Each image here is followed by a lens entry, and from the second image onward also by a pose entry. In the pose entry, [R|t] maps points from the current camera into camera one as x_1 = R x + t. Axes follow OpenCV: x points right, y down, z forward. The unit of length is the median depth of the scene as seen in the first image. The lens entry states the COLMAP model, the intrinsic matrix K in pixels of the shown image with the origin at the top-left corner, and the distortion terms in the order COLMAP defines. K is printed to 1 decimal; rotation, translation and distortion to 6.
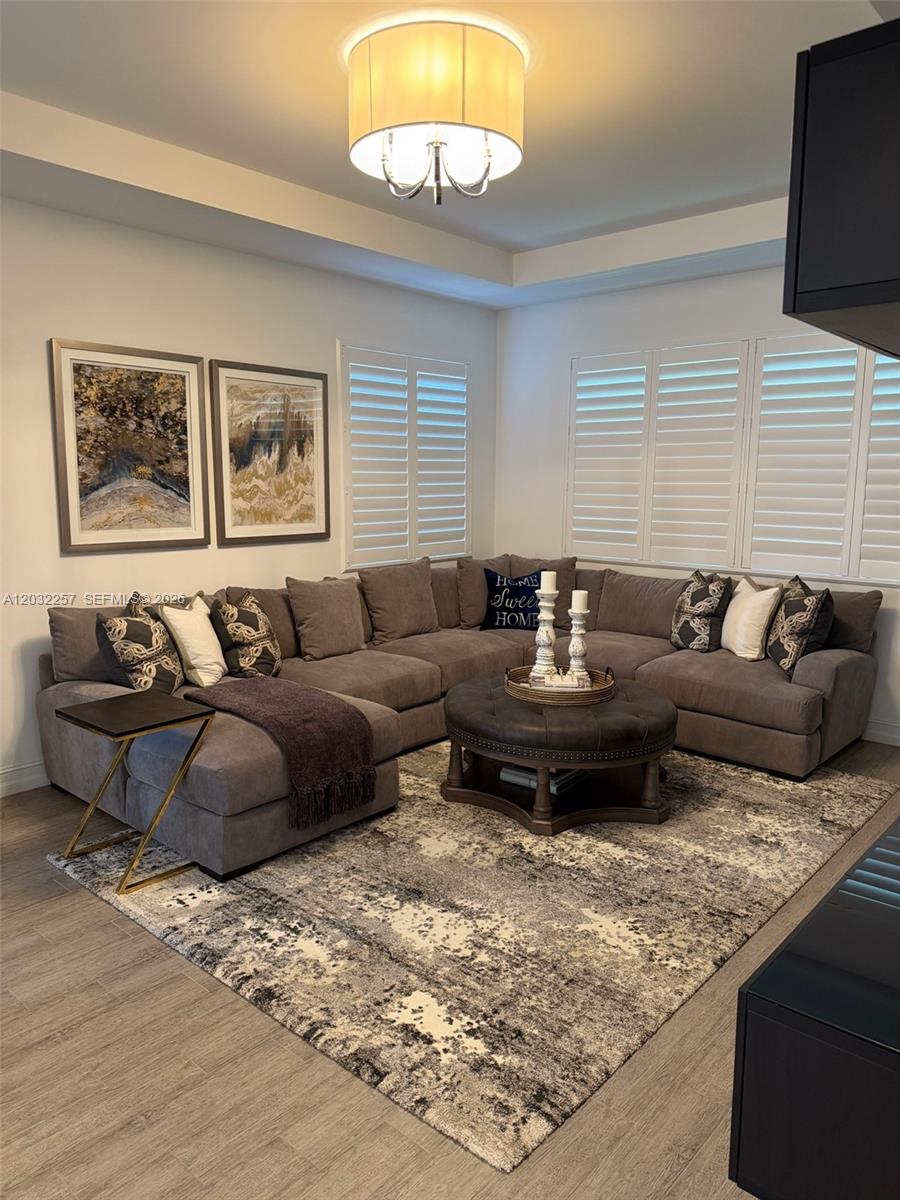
lens RADIAL K [[838.4, 0, 443.5], [0, 838.4, 600.5], [0, 0, 1]] dist [0.157499, -0.304614]
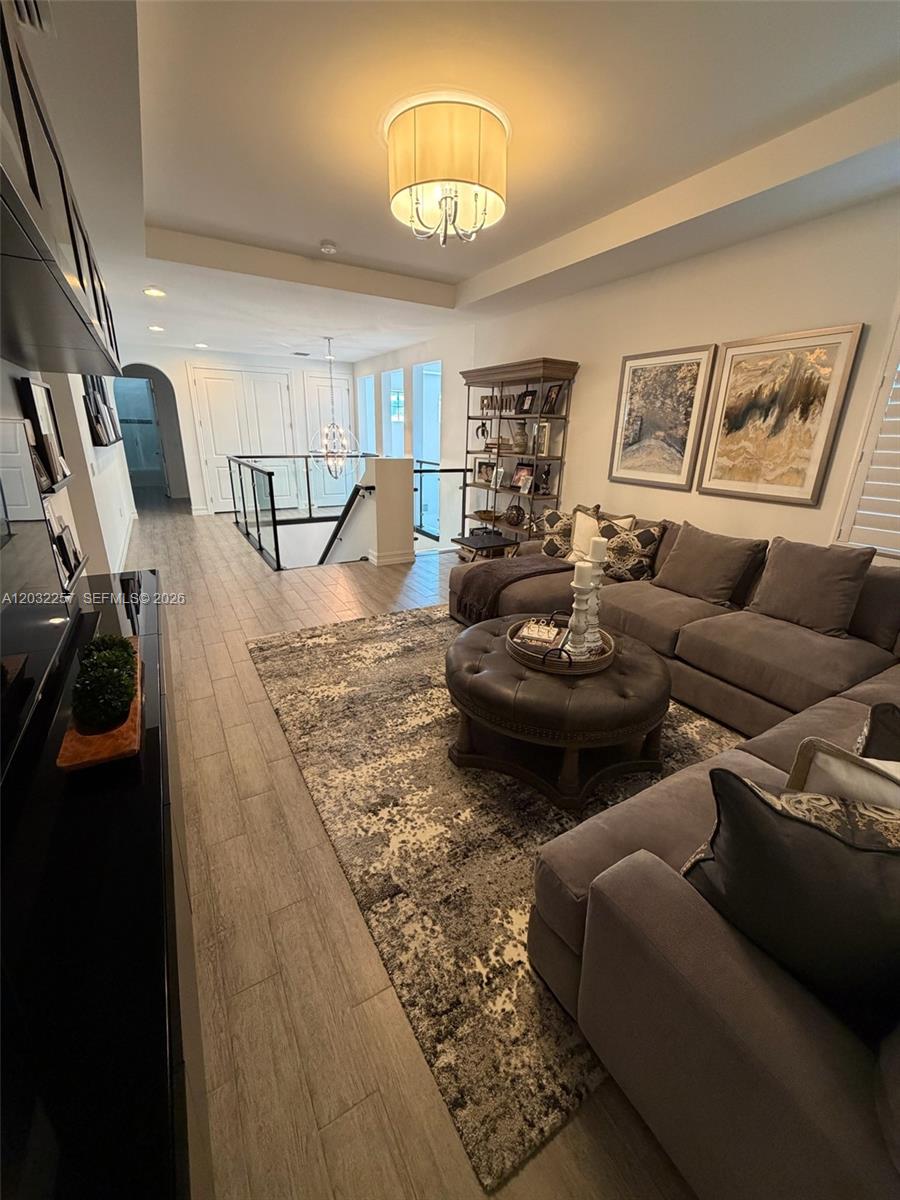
lens RADIAL K [[478.2, 0, 449.7], [0, 478.2, 596.3], [0, 0, 1]] dist [-0.000485, 0.000202]
pose [[-0.305985, 0.295716, -0.904945, 0.661277], [-0.163425, 0.920112, 0.355930, -0.133174], [0.937905, 0.256800, -0.233213, 0.957075]]
